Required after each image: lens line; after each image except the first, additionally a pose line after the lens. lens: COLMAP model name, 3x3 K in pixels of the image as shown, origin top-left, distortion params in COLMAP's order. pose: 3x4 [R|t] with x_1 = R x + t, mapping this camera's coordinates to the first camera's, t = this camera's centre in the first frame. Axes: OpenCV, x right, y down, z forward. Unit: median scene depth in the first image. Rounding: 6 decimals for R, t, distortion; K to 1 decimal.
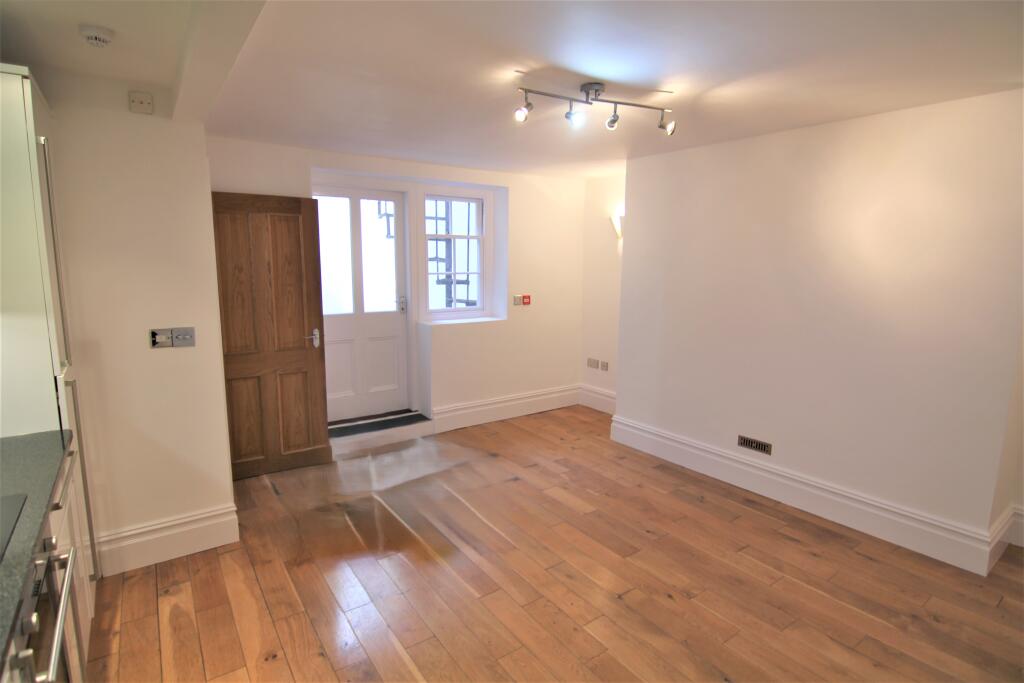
lens RADIAL K [[521.5, 0, 506.9], [0, 521.5, 340.6], [0, 0, 1]] dist [-0.015635, -0.003194]
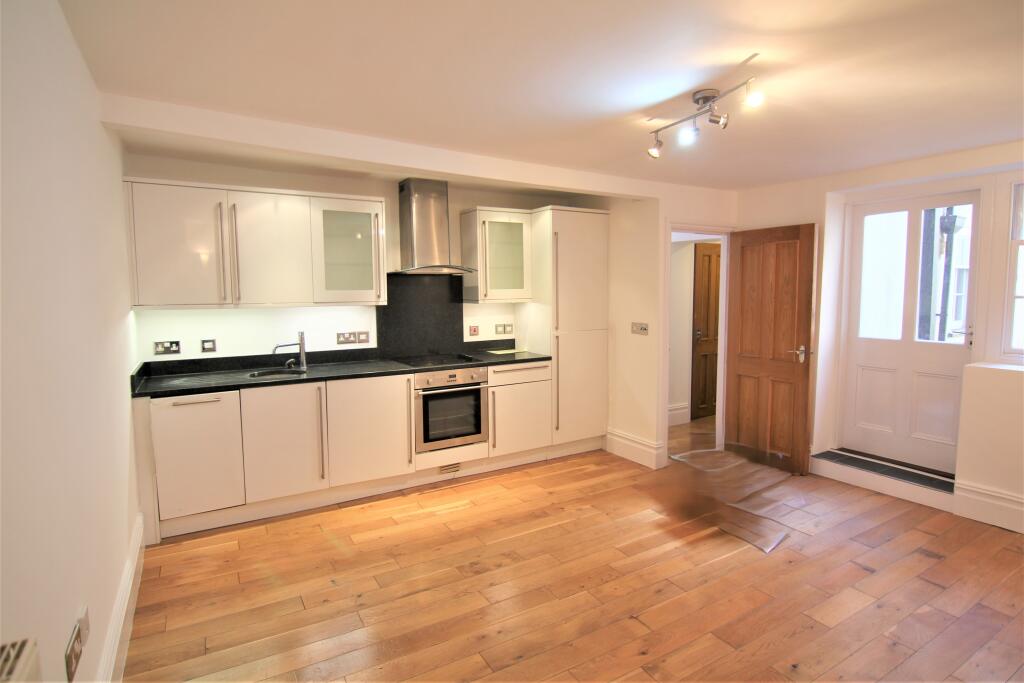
lens RADIAL K [[521.5, 0, 507.3], [0, 521.5, 338.9], [0, 0, 1]] dist [-0.015635, -0.003194]
pose [[-0.091339, 0.084886, -0.992195, 0.787909], [-0.144810, 0.984637, 0.097570, -0.054688], [0.985235, 0.152591, -0.077644, 0.518553]]
